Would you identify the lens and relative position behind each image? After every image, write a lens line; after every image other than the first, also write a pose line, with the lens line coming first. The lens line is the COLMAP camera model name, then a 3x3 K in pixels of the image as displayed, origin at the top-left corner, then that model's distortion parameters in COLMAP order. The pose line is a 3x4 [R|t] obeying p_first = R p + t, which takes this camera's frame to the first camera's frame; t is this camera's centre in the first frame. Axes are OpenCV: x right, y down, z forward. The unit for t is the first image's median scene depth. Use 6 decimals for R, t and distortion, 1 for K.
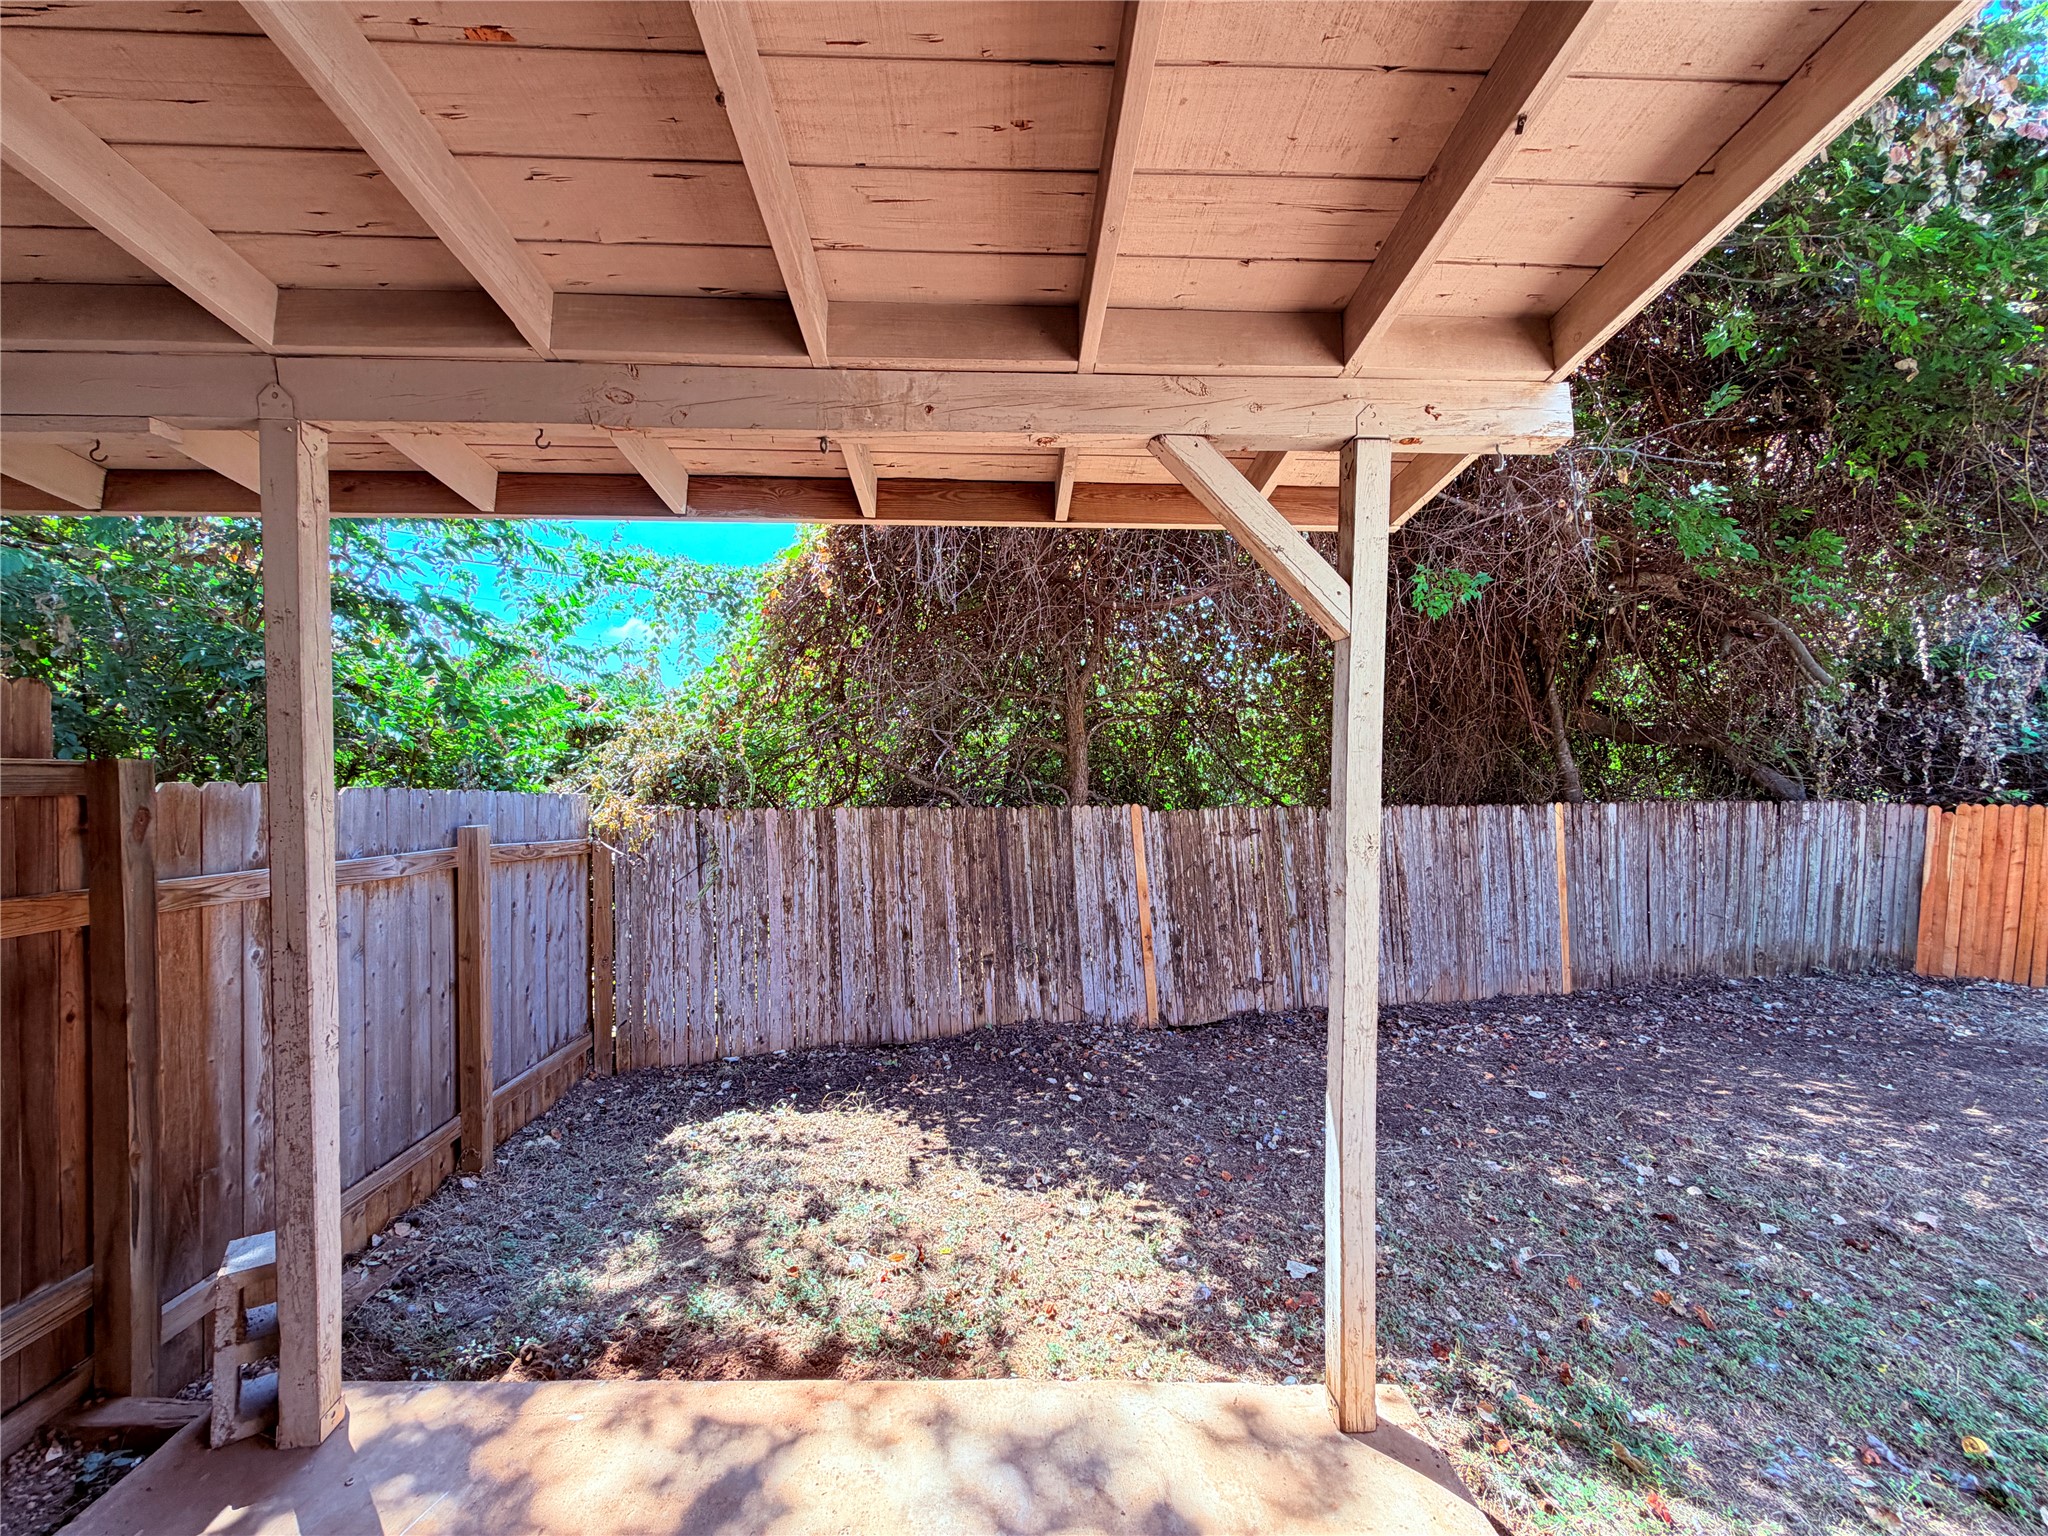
lens RADIAL K [[830.3, 0, 1013.2], [0, 830.3, 766.3], [0, 0, 1]] dist [-0.004225, 0.000221]
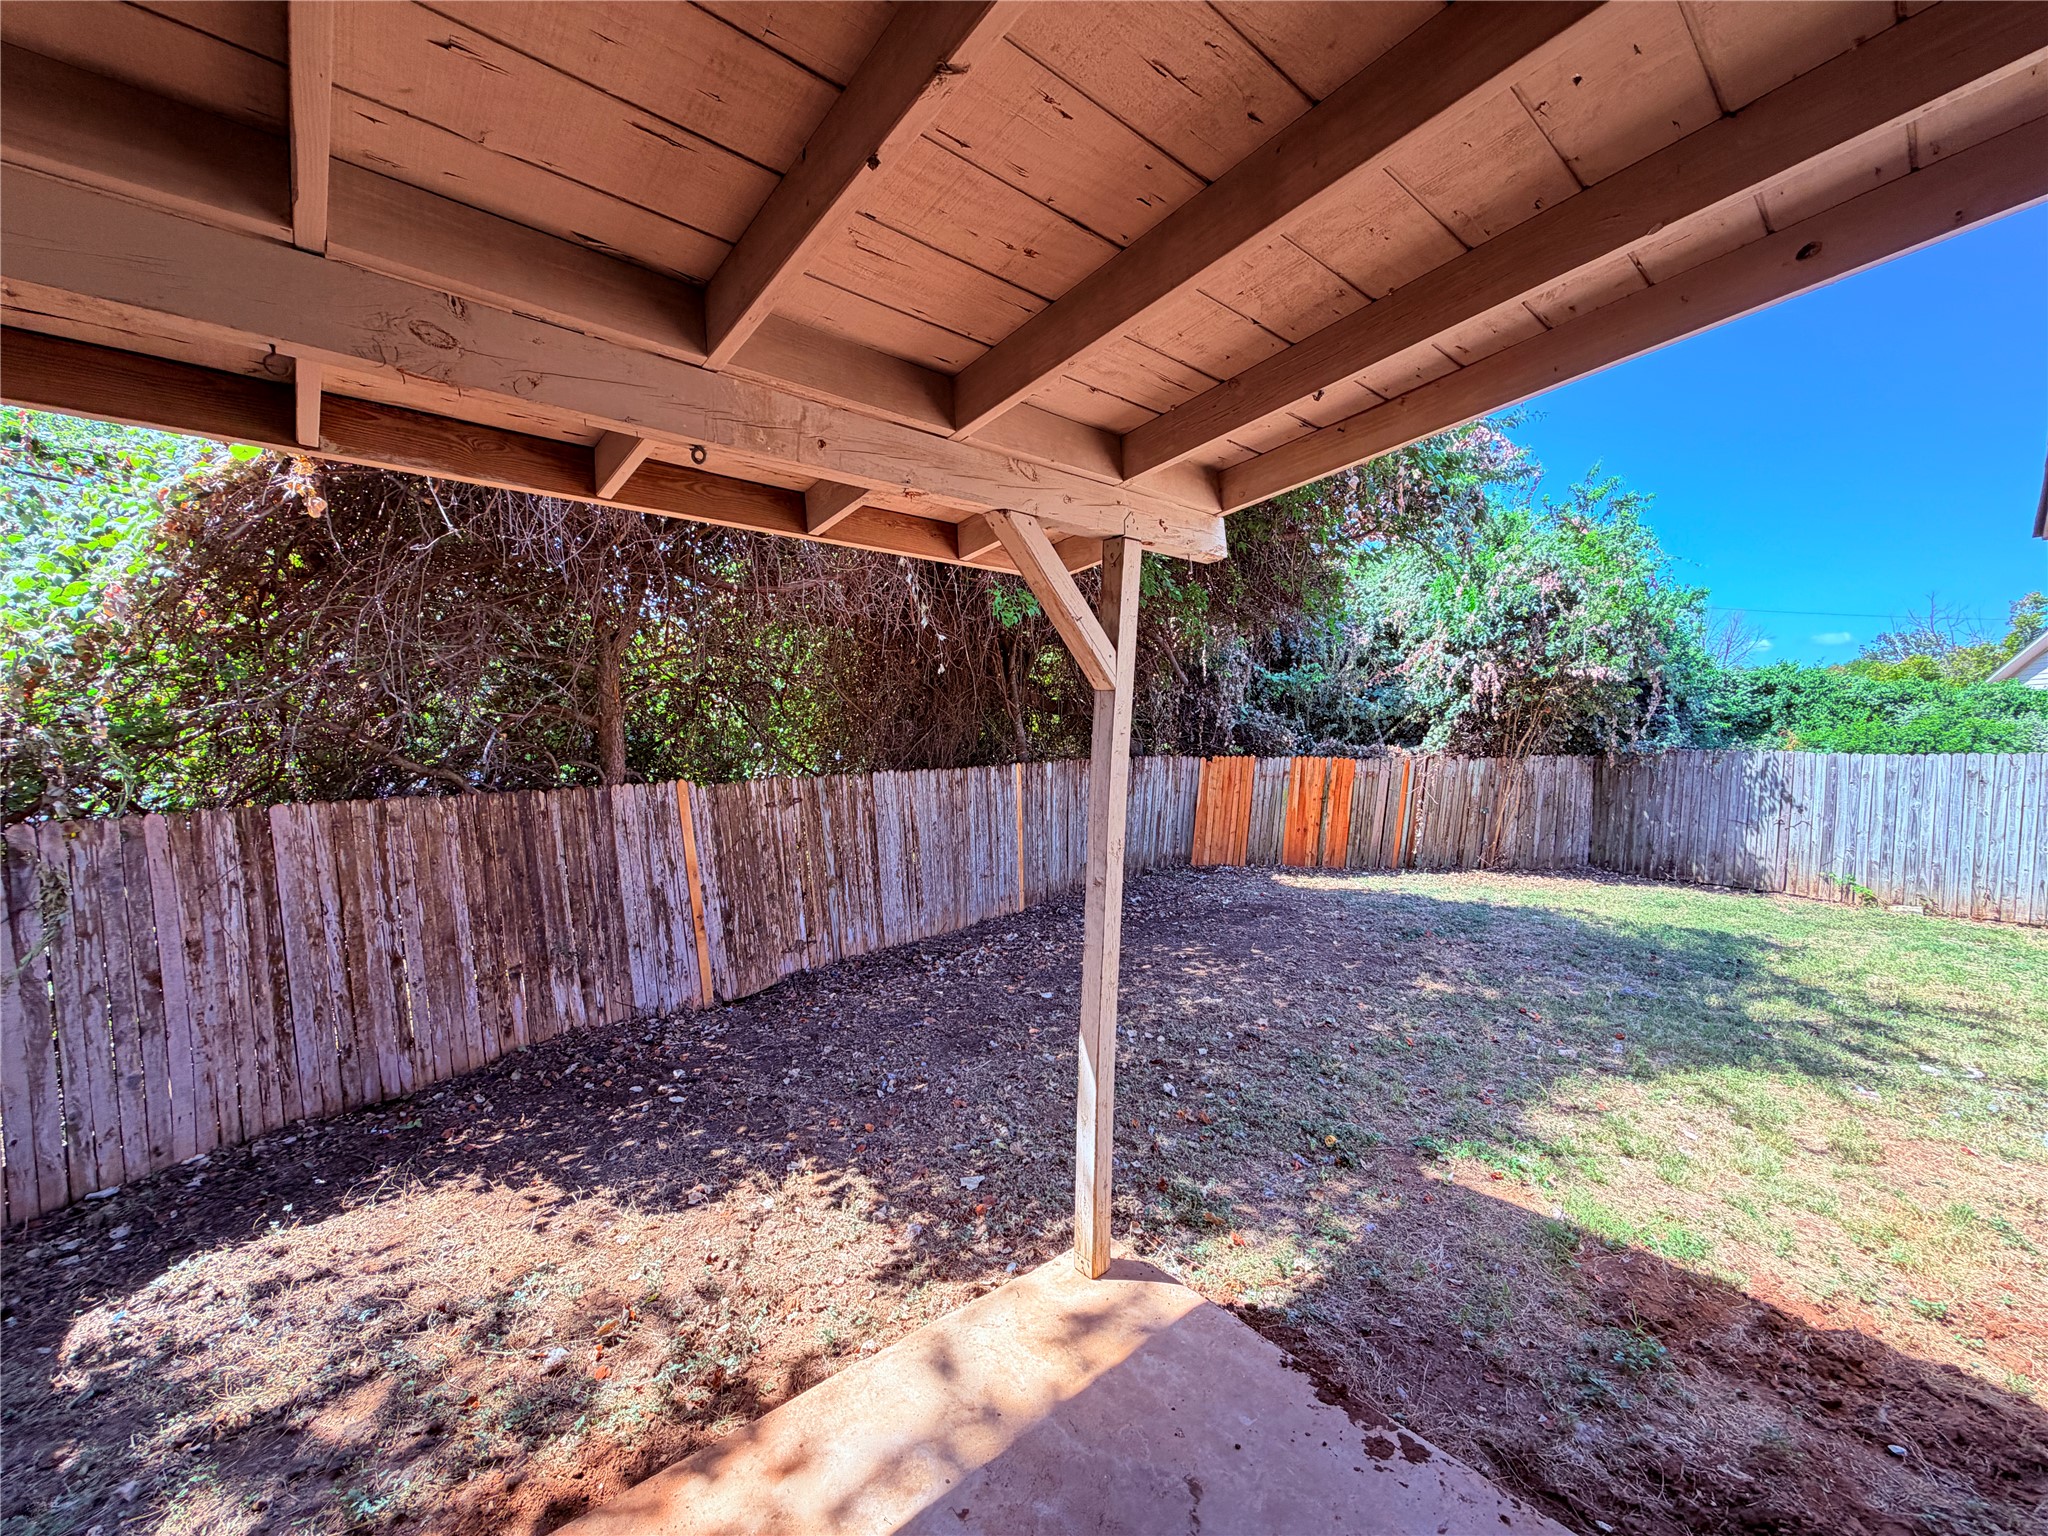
lens RADIAL K [[830.3, 0, 1028.8], [0, 830.3, 764.2], [0, 0, 1]] dist [-0.004225, 0.000221]
pose [[0.763537, -0.031121, 0.645014, -0.176142], [-0.010993, 0.998067, 0.061169, -0.038219], [-0.645671, -0.053796, 0.761719, 0.028273]]
